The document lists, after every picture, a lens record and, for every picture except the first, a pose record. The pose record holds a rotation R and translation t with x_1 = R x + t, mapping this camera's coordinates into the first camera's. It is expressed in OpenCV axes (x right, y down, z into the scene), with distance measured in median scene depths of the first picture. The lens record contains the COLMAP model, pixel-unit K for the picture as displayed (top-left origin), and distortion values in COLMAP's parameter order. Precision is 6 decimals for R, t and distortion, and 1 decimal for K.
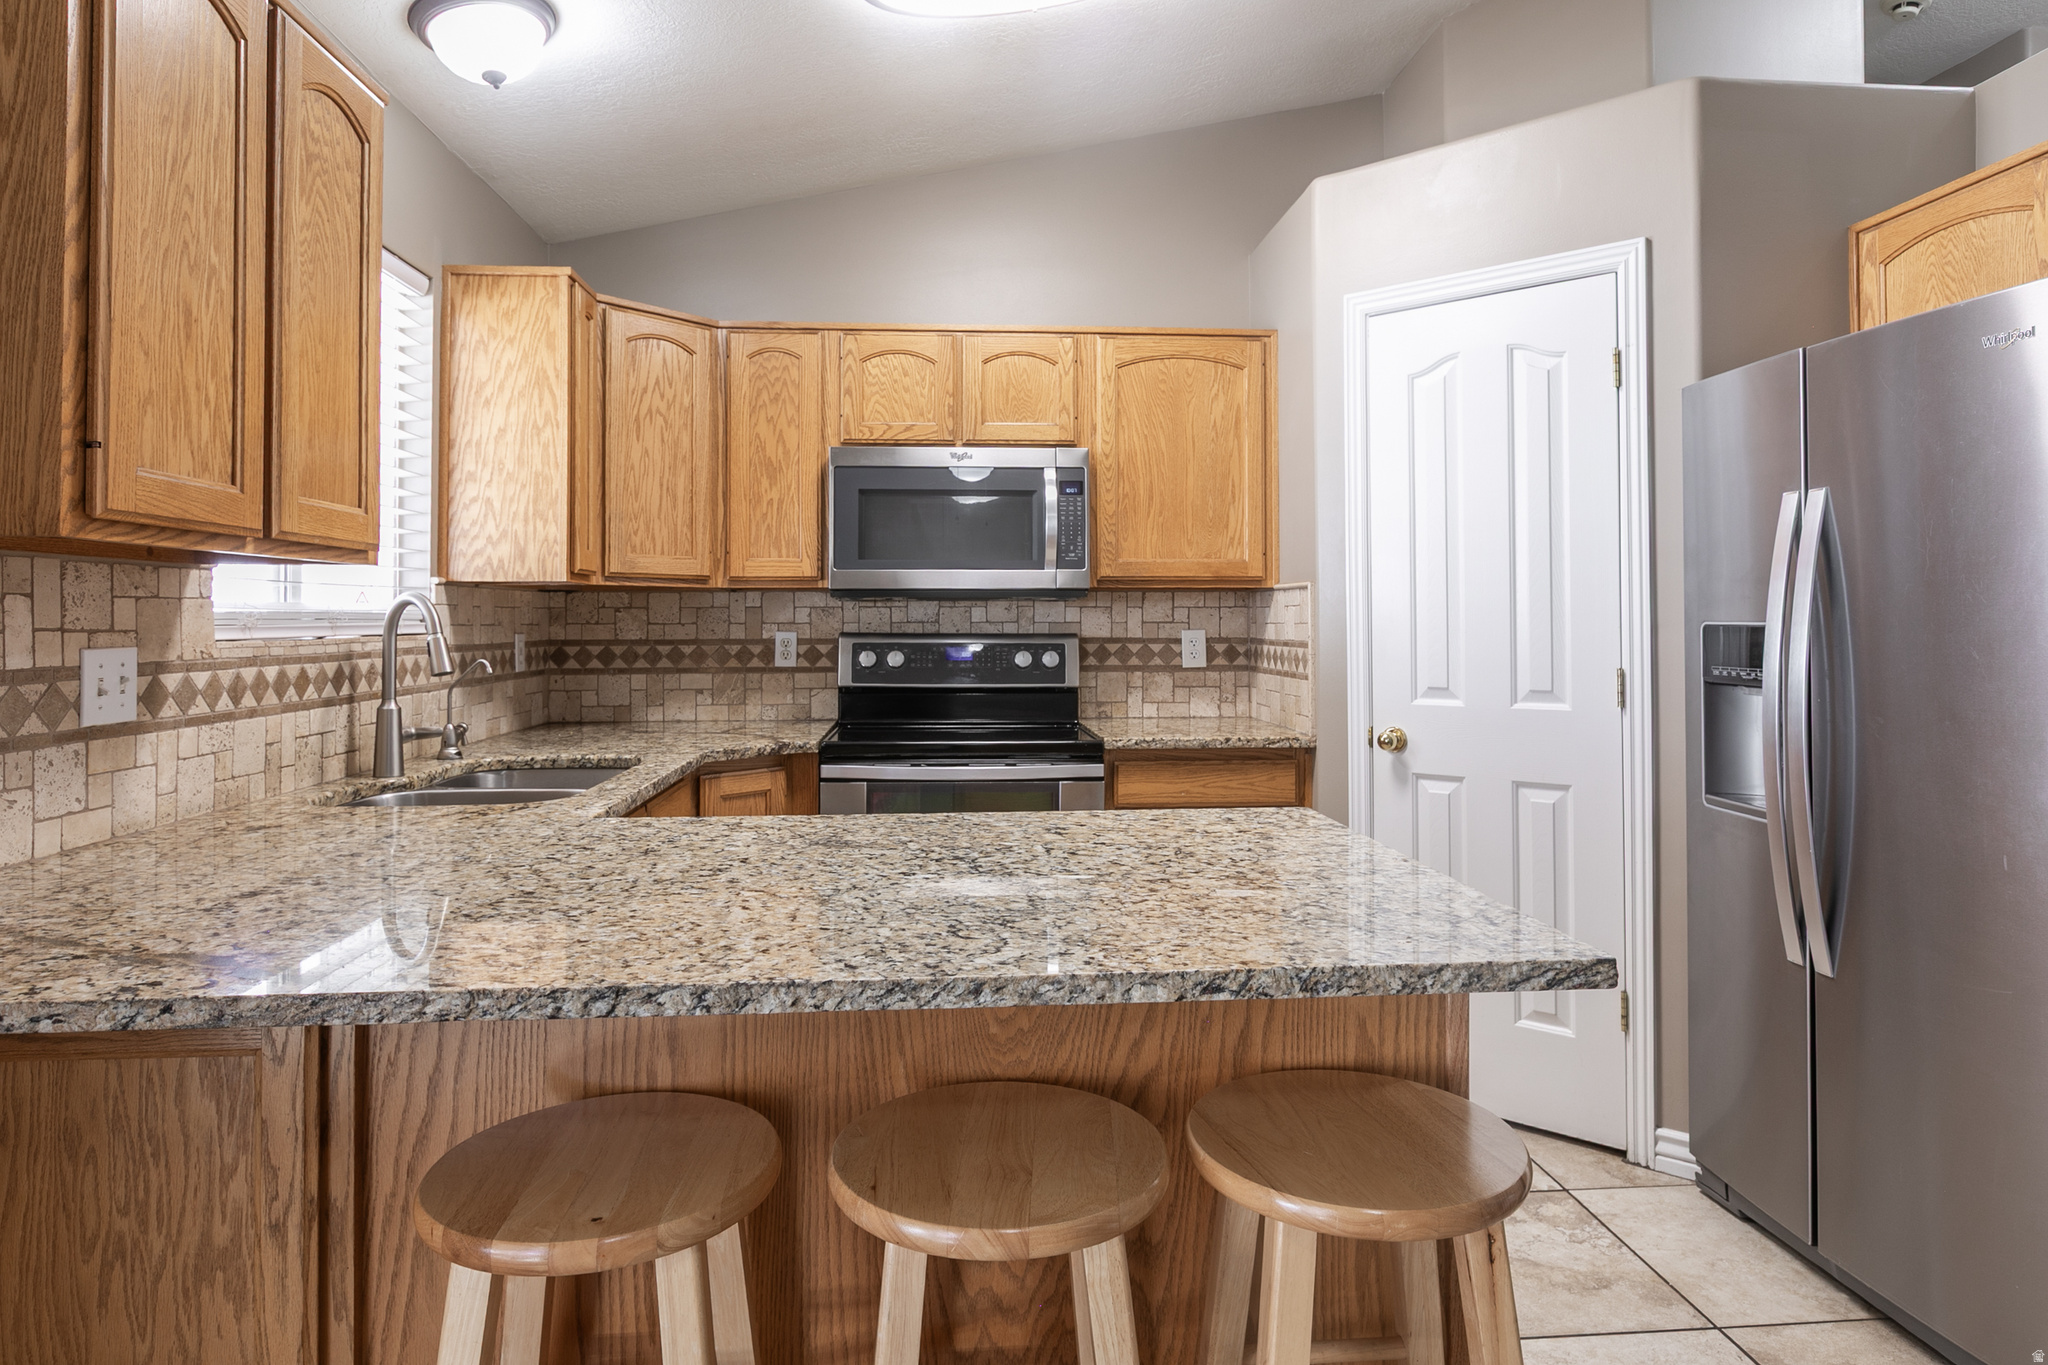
lens RADIAL K [[1187.2, 0, 1019.7], [0, 1187.2, 605.1], [0, 0, 1]] dist [-0.003366, -0.000247]
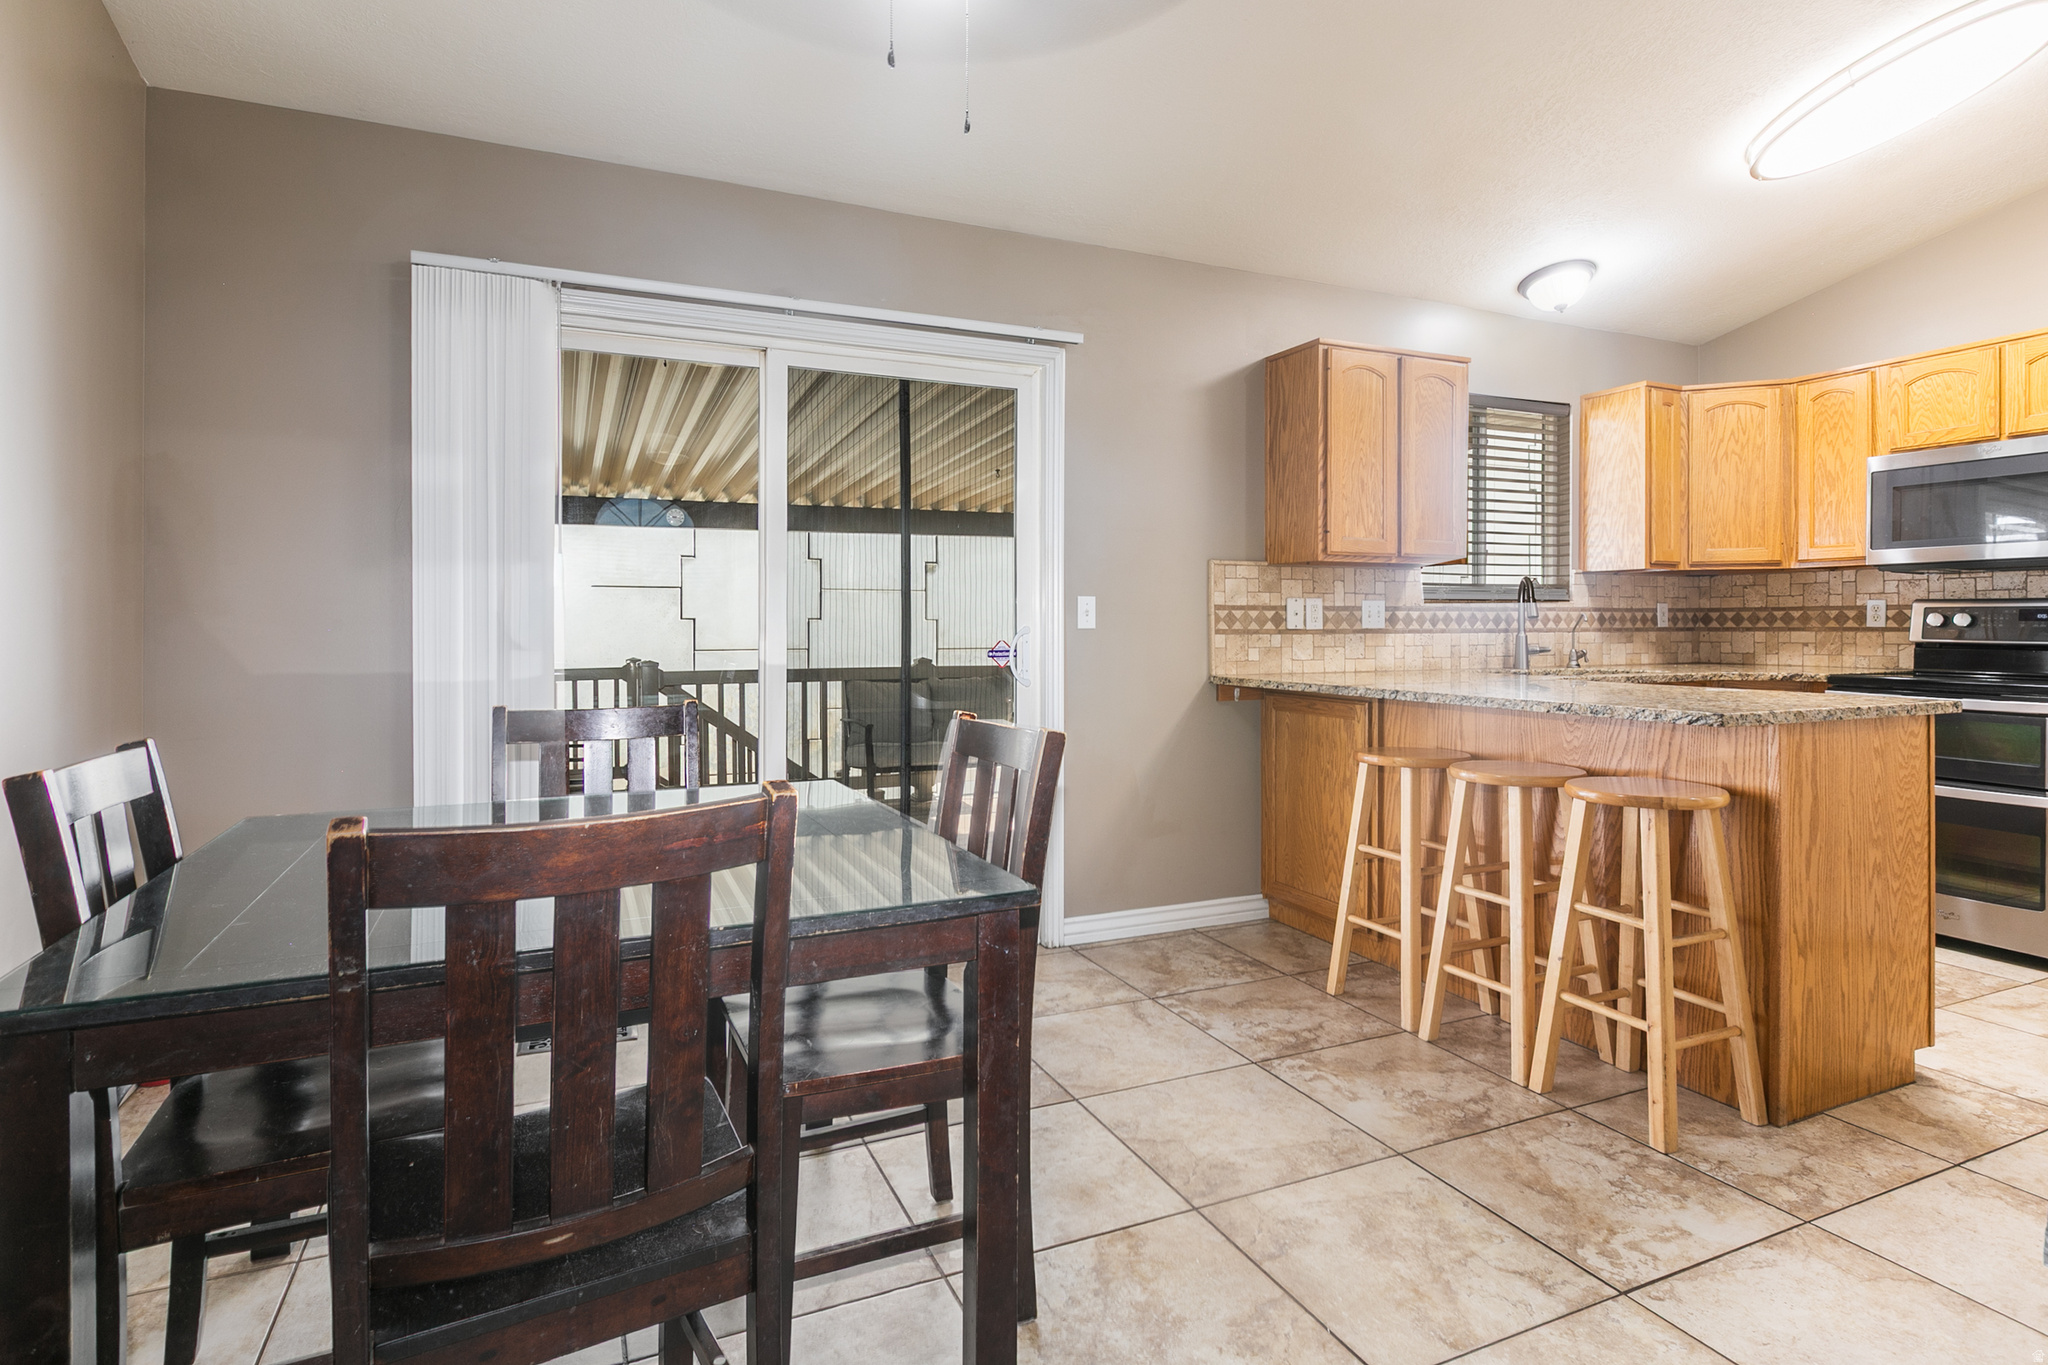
lens RADIAL K [[1054.7, 0, 1026.4], [0, 1054.7, 623.8], [0, 0, 1]] dist [-0.002395, -0.002053]
pose [[0.340793, 0.000893, -0.940138, 0.628000], [0.012126, 0.999912, 0.005346, 0.034630], [0.940060, -0.013222, 0.340752, -0.290069]]
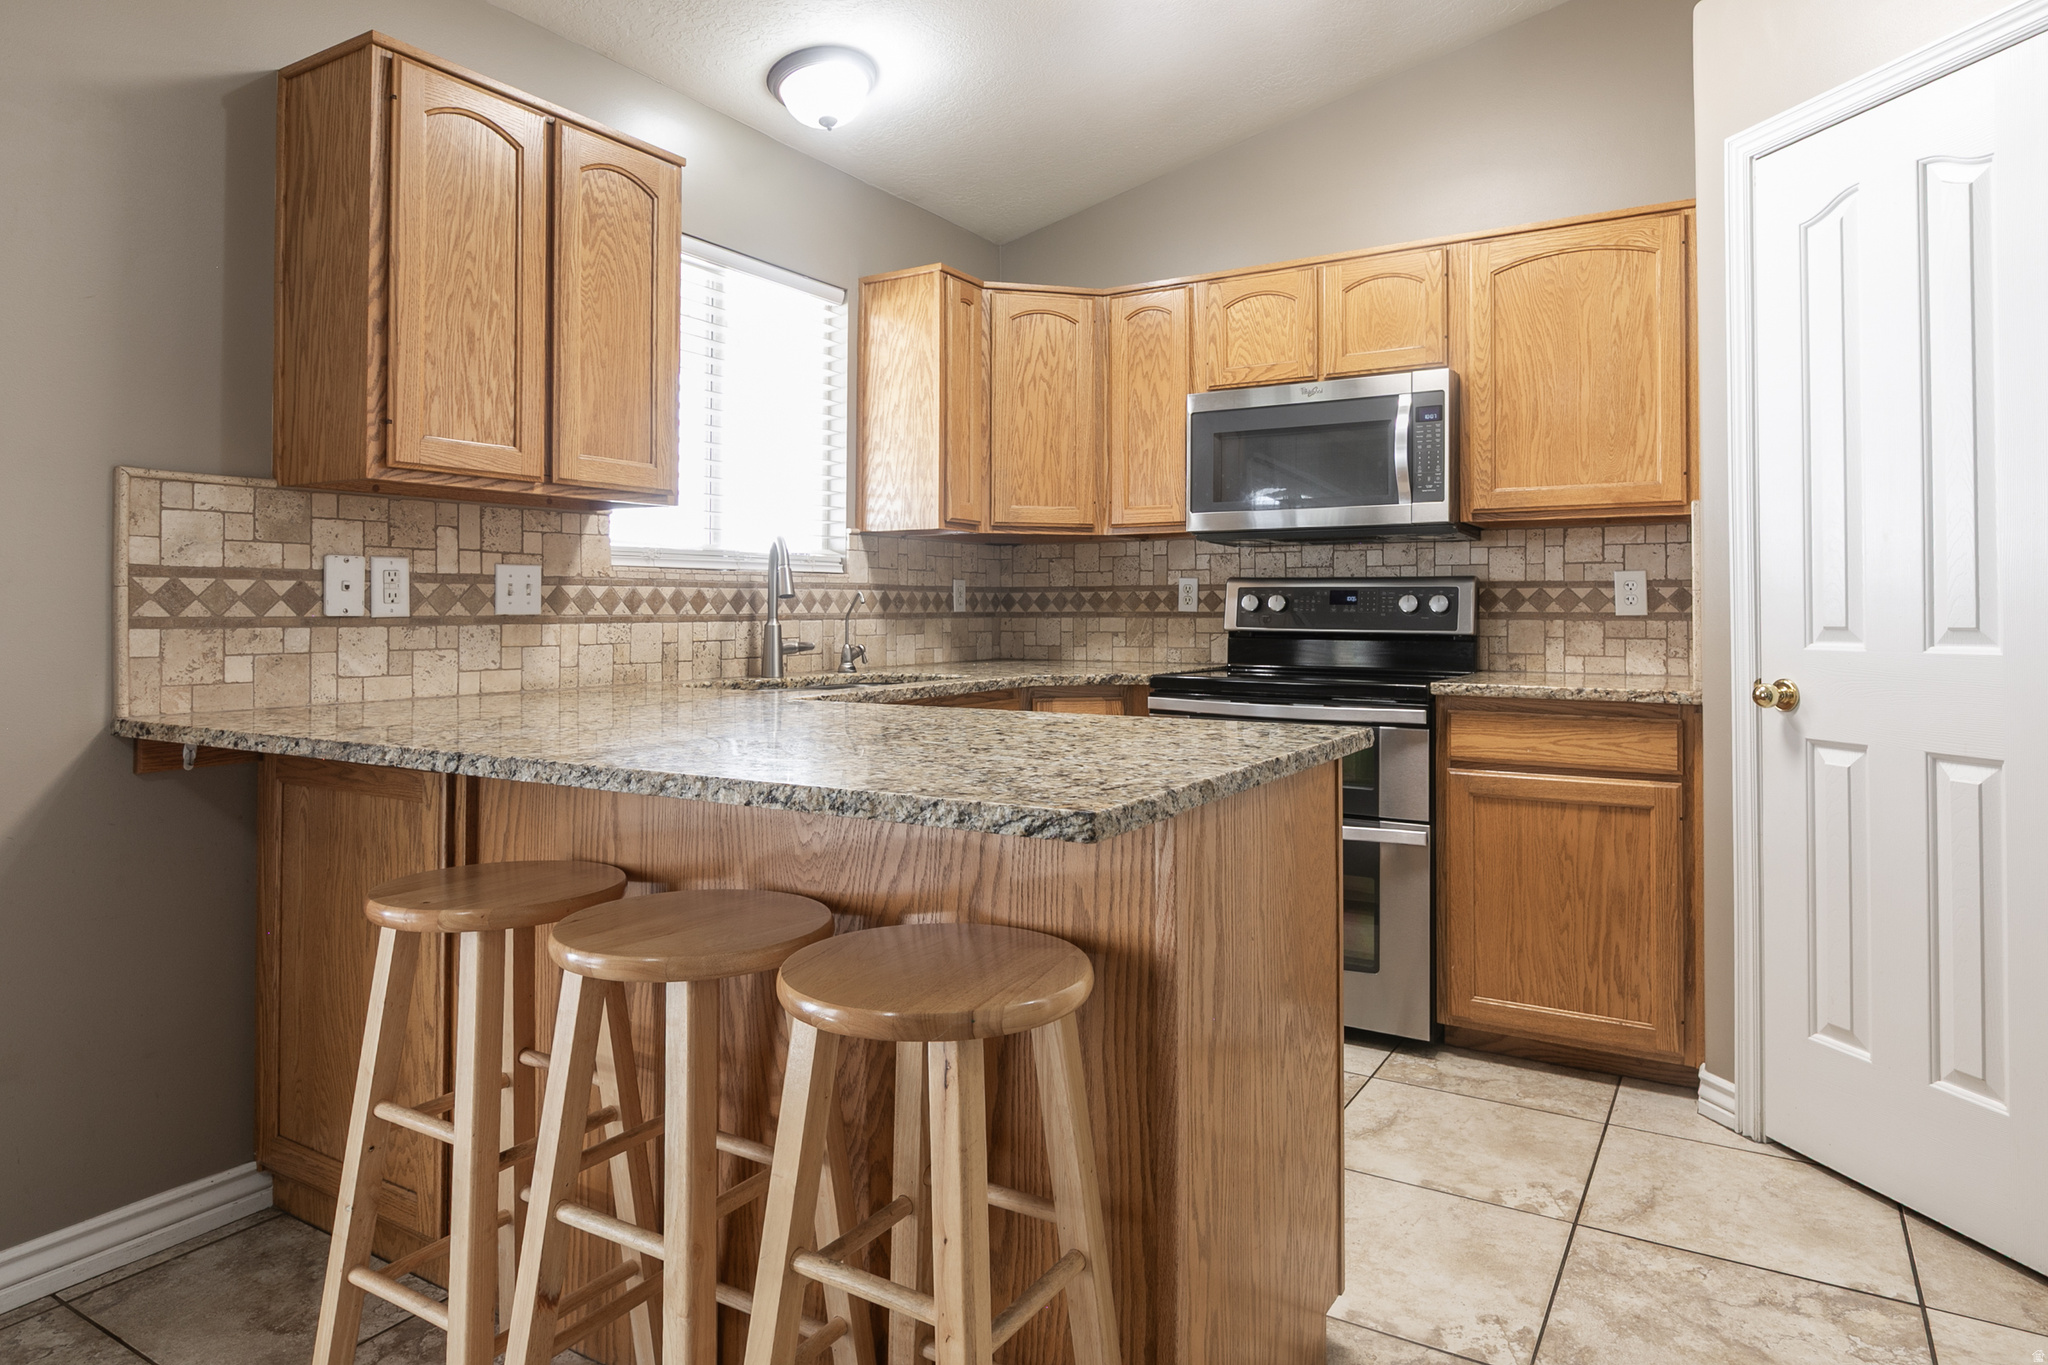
lens RADIAL K [[1212.5, 0, 1030.3], [0, 1212.5, 589.0], [0, 0, 1]] dist [-0.001529, -0.000910]
pose [[0.815750, -0.007823, -0.578352, 0.339267], [0.006035, 0.999969, -0.005013, 0.040587], [0.578373, 0.000599, 0.815772, 0.058435]]
